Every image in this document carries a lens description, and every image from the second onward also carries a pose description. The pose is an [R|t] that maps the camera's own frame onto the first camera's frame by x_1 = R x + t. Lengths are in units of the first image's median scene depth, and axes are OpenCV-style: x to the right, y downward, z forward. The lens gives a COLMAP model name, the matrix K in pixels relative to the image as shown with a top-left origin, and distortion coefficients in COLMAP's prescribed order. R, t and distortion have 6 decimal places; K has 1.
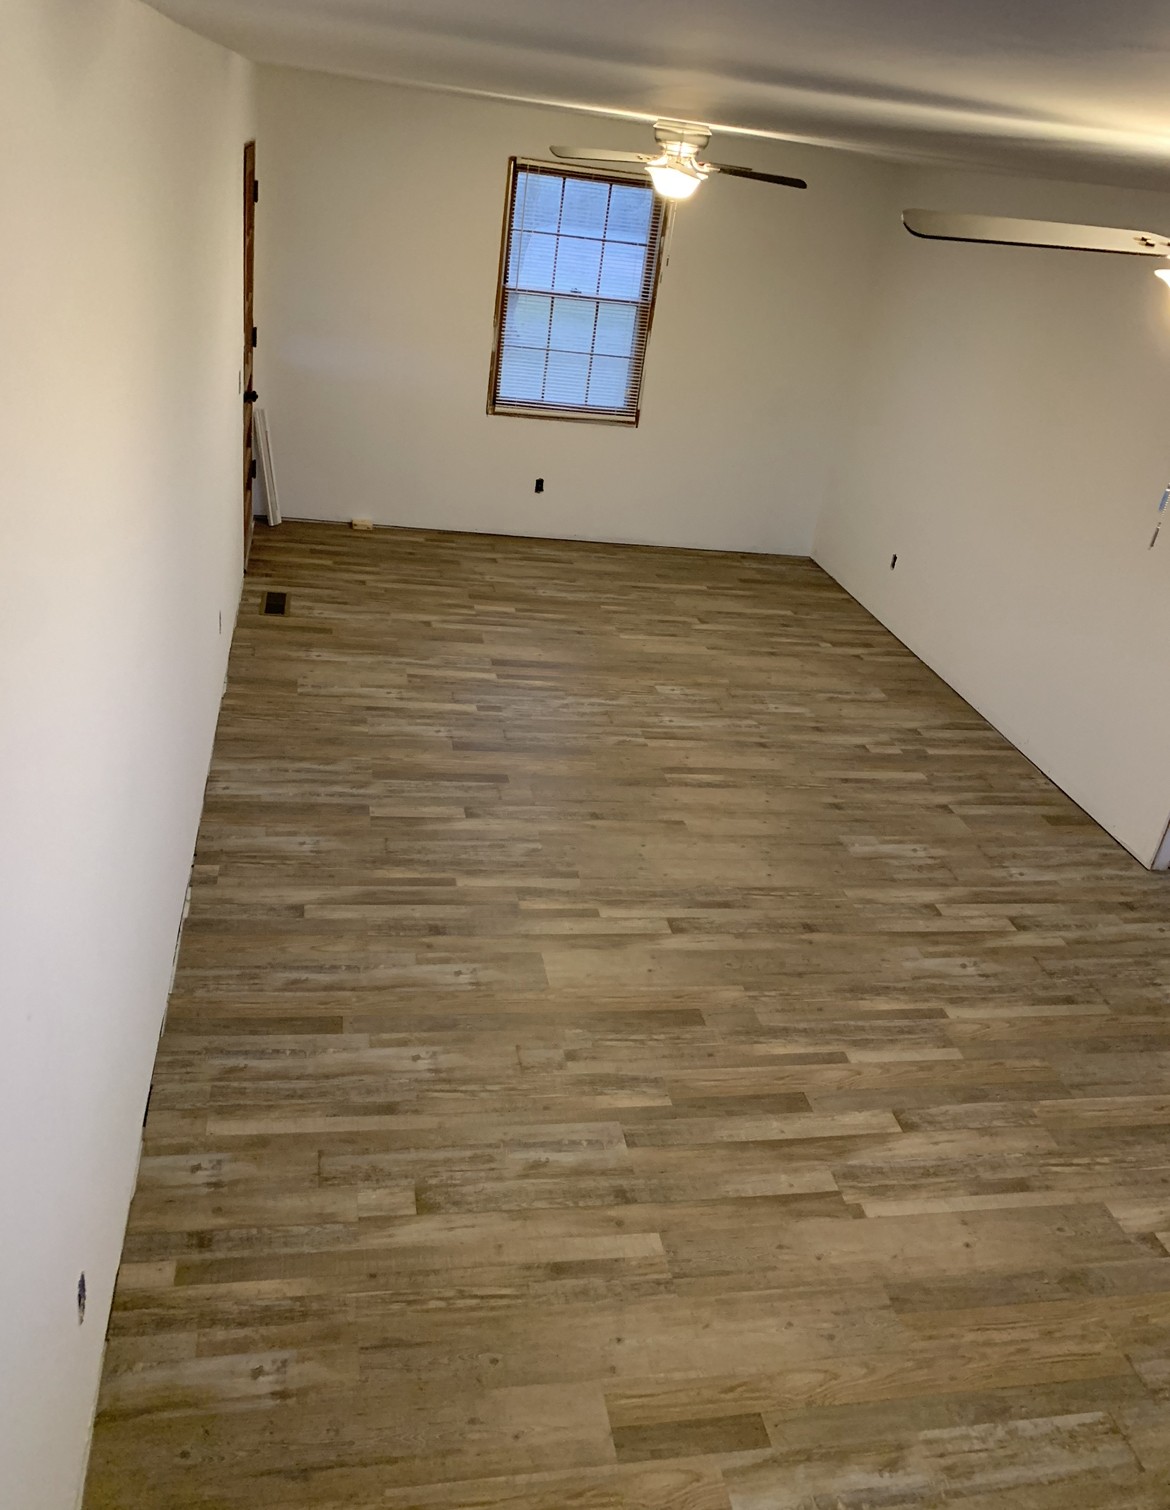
lens RADIAL K [[1175.3, 0, 585.5], [0, 1175.3, 731.9], [0, 0, 1]] dist [0.082668, -0.100489]
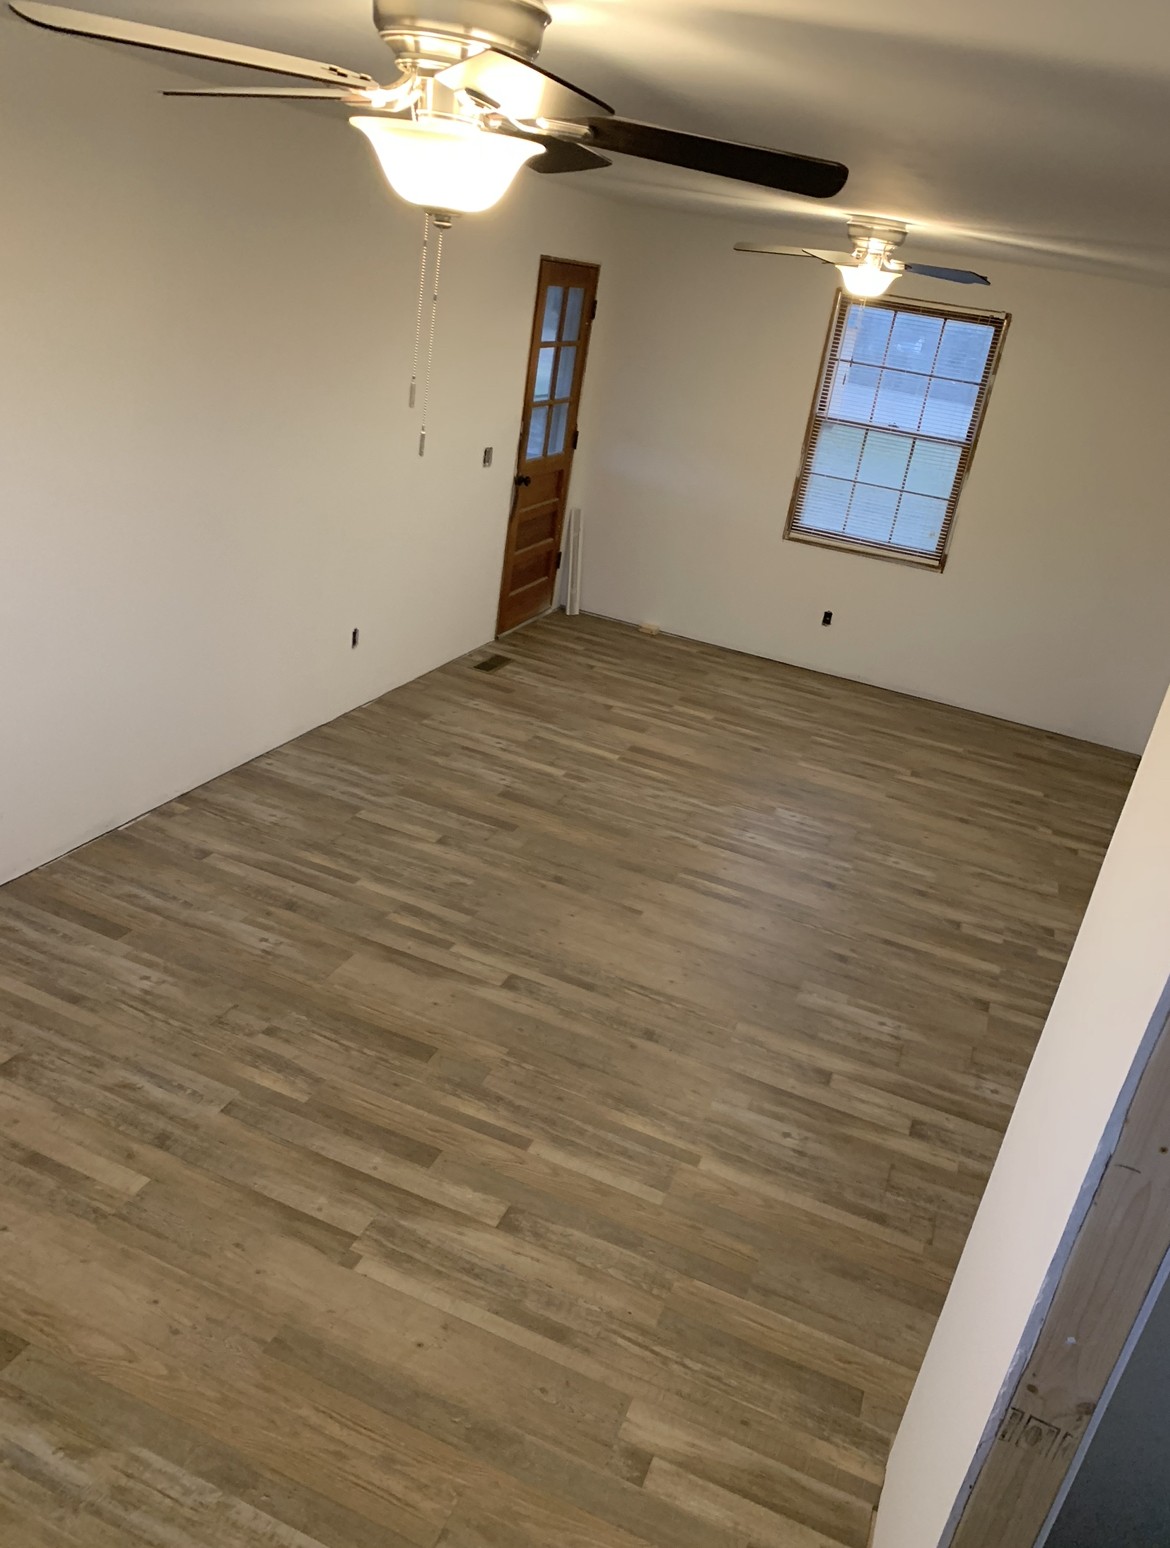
lens RADIAL K [[1170.0, 0, 585.0], [0, 1170.0, 774.0], [0, 0, 1]] dist [0.066162, -0.077965]
pose [[0.844393, 0.209988, -0.492854, 0.447092], [-0.273434, 0.960054, -0.059420, 0.036515], [0.460689, 0.184937, 0.868081, 0.152033]]
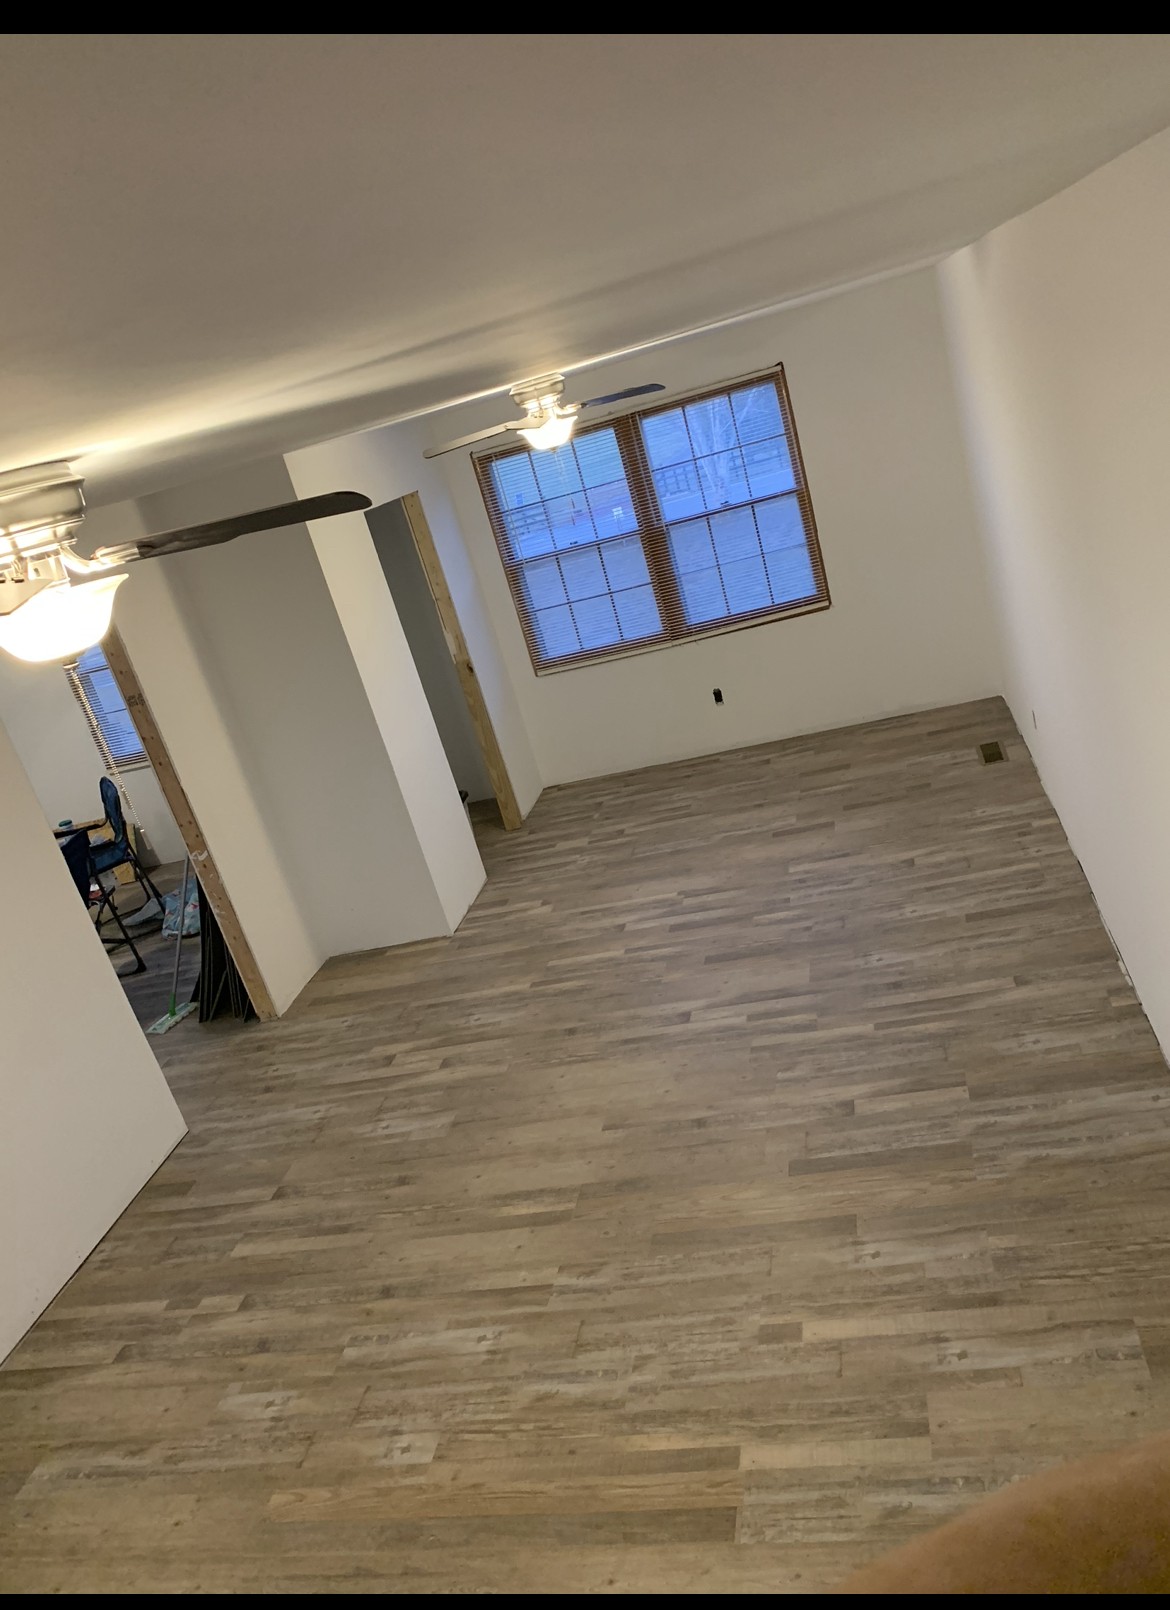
lens RADIAL K [[1190.4, 0, 585.0], [0, 1190.4, 805.0], [0, 0, 1]] dist [0.088539, -0.165434]
pose [[-0.917540, -0.004812, 0.397614, -0.242514], [0.299633, 0.649008, 0.699292, -0.665692], [-0.261420, 0.760766, -0.594049, 1.269525]]
